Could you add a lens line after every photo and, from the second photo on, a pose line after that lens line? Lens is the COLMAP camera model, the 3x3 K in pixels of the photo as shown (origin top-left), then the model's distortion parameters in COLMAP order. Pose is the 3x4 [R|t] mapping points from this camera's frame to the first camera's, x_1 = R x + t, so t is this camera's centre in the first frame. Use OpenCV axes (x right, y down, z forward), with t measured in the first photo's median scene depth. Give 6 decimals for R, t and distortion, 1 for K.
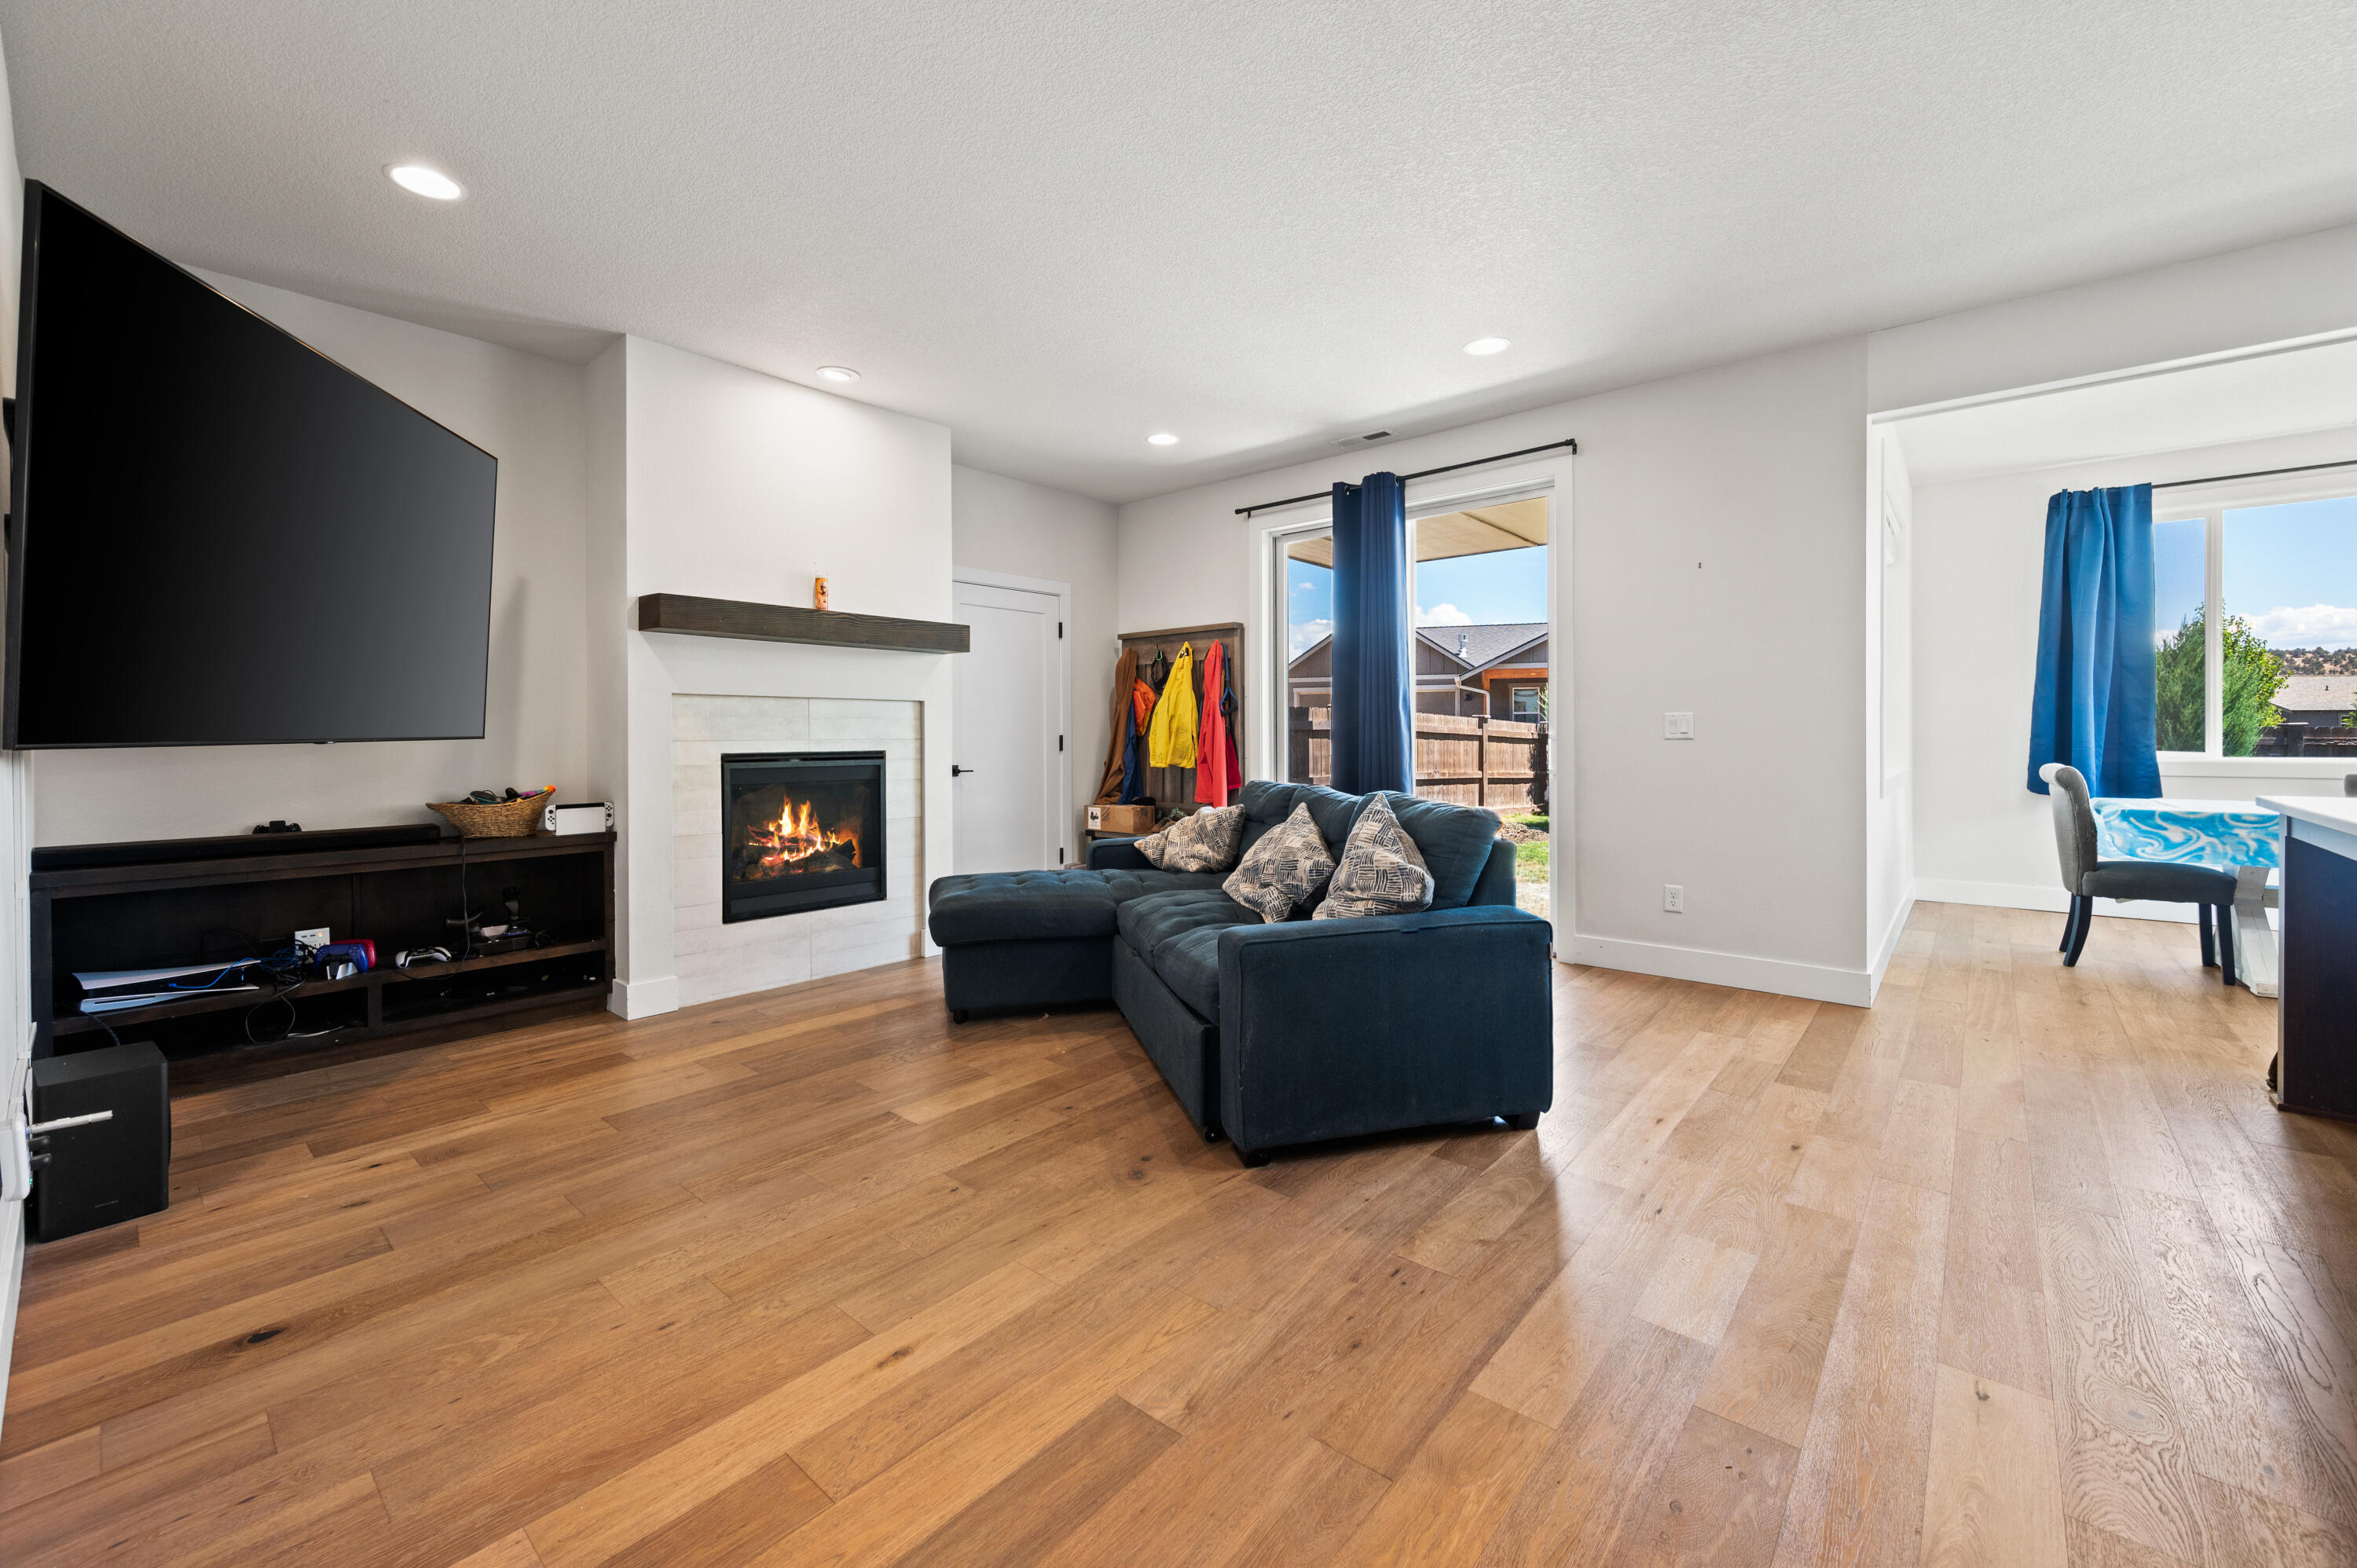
lens RADIAL K [[932.8, 0, 1182.2], [0, 932.8, 744.7], [0, 0, 1]] dist [-0.002248, -0.000486]
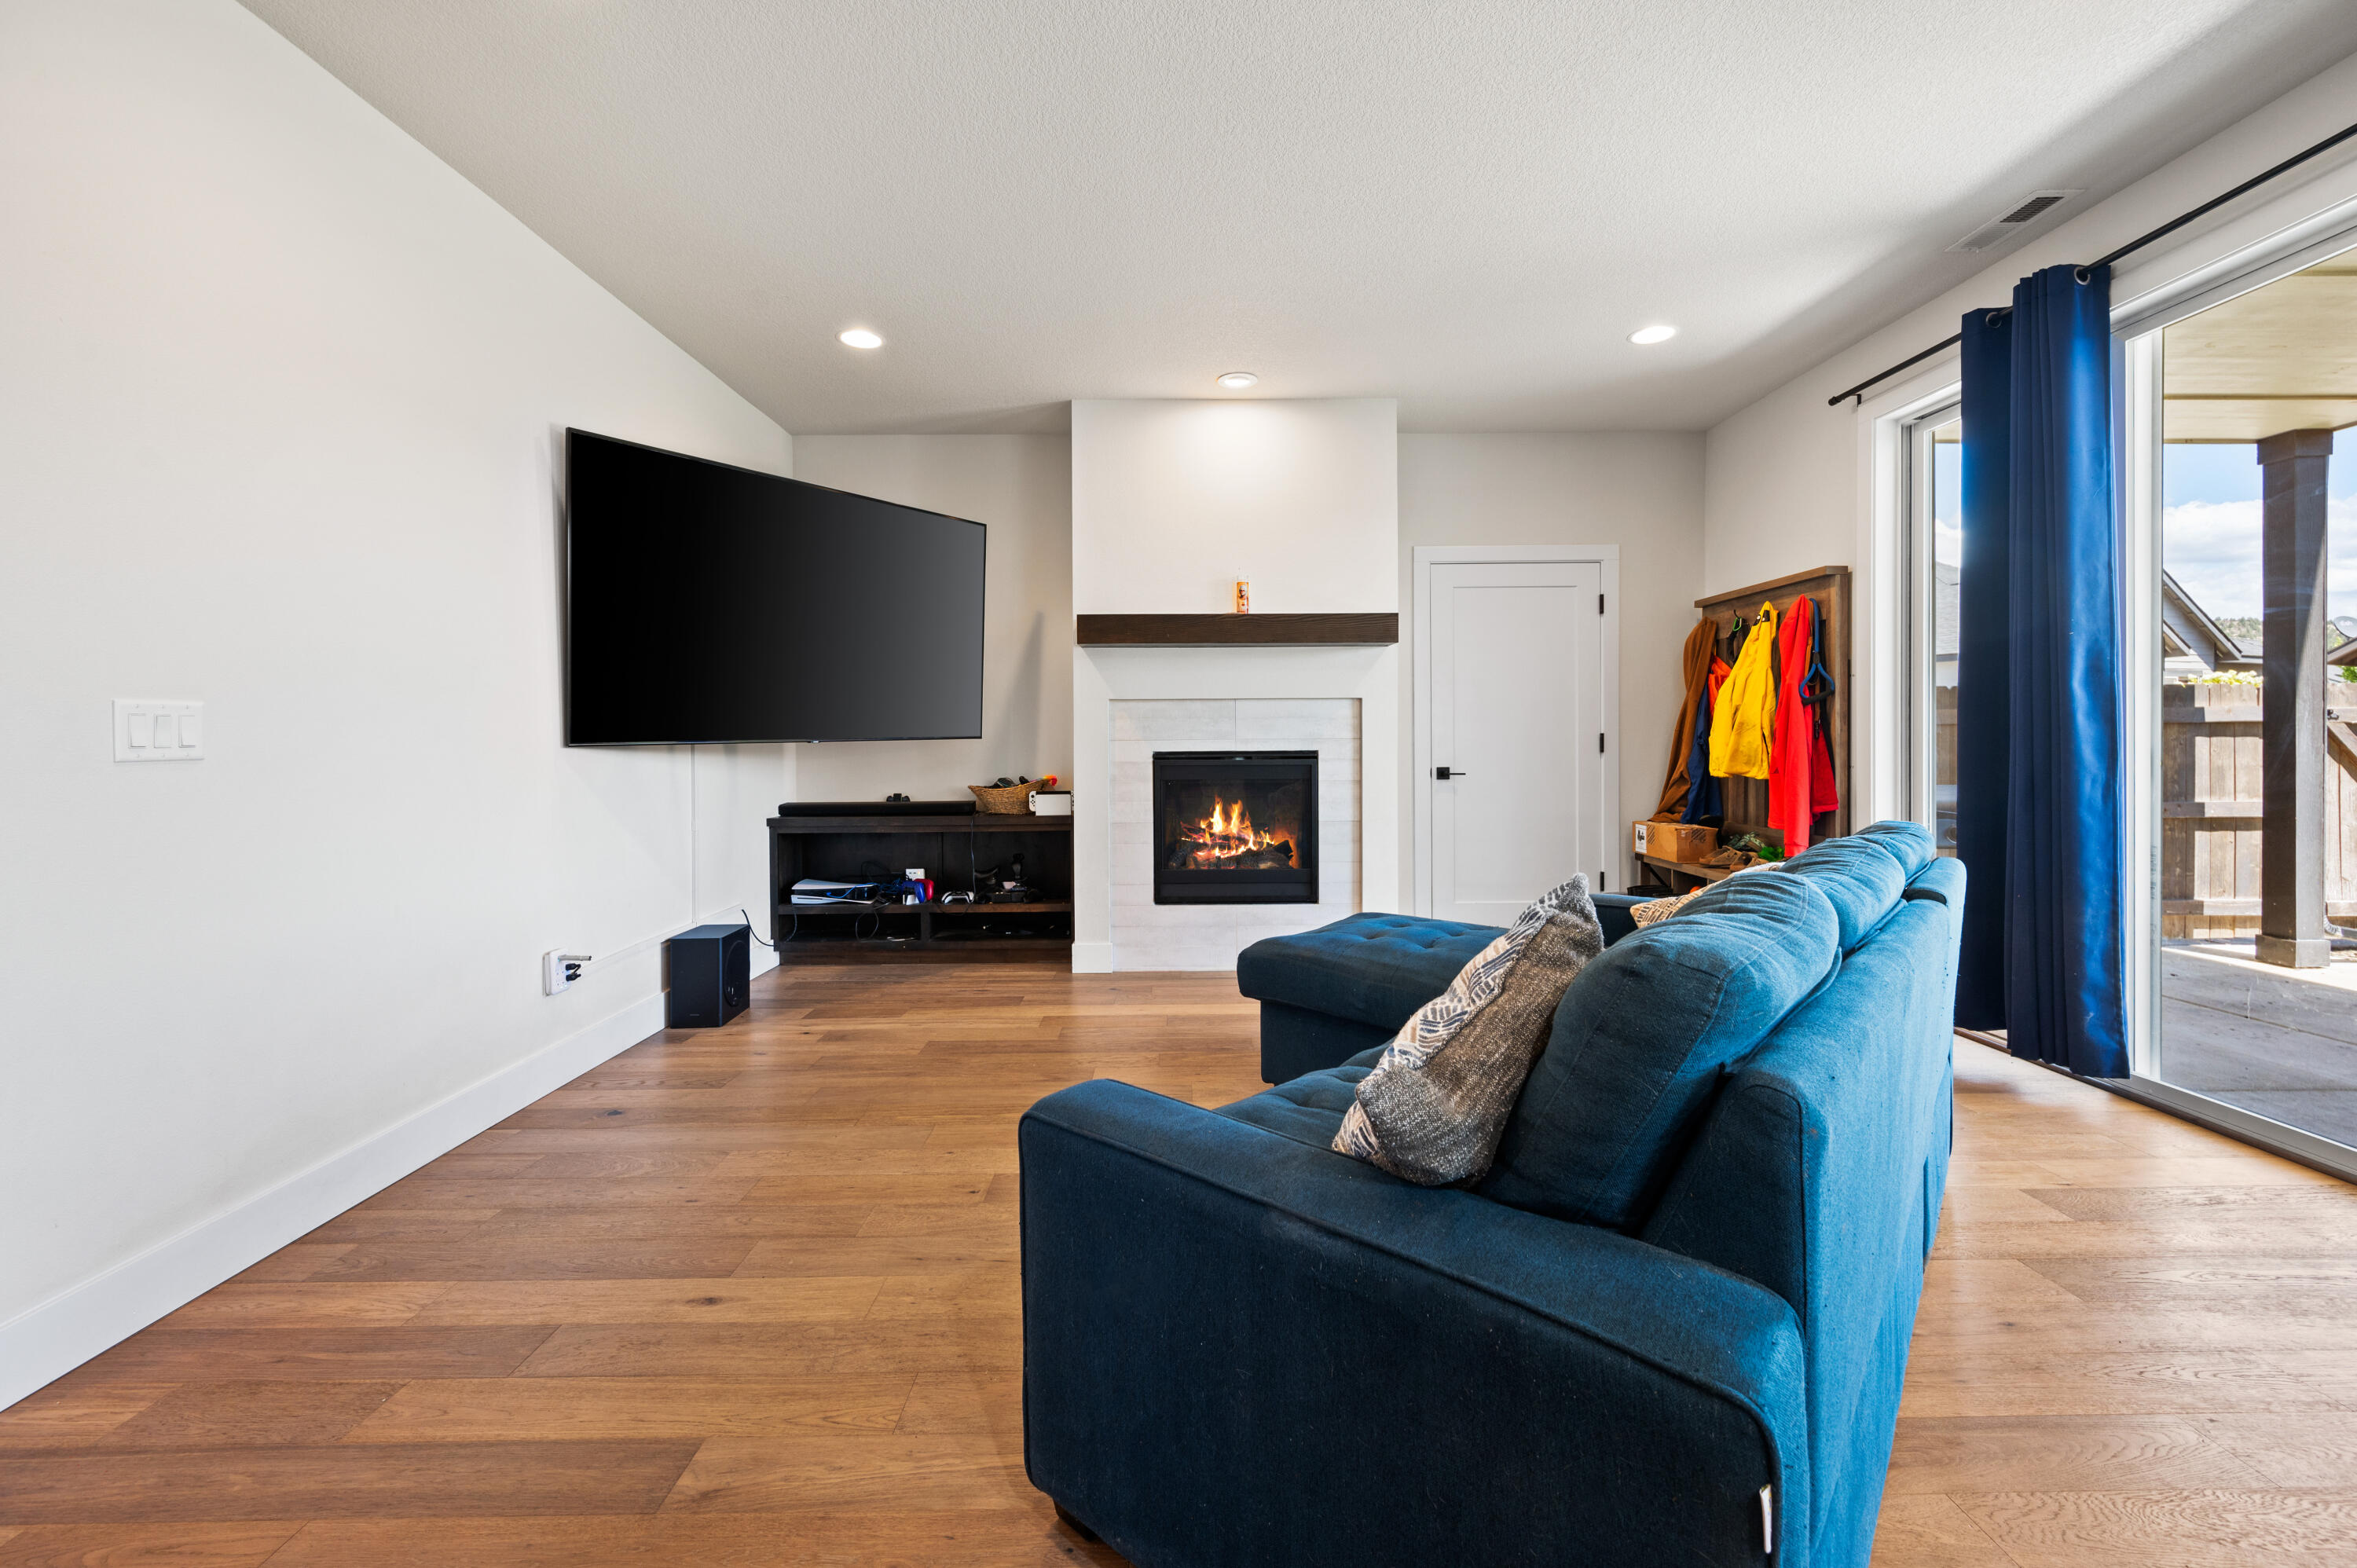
lens RADIAL K [[932.8, 0, 1171.5], [0, 932.8, 747.5], [0, 0, 1]] dist [-0.002248, -0.000486]
pose [[0.660369, 0.007593, -0.750903, 0.348603], [-0.003749, 0.999970, 0.006814, -0.003286], [0.750932, -0.001684, 0.660378, 0.272113]]
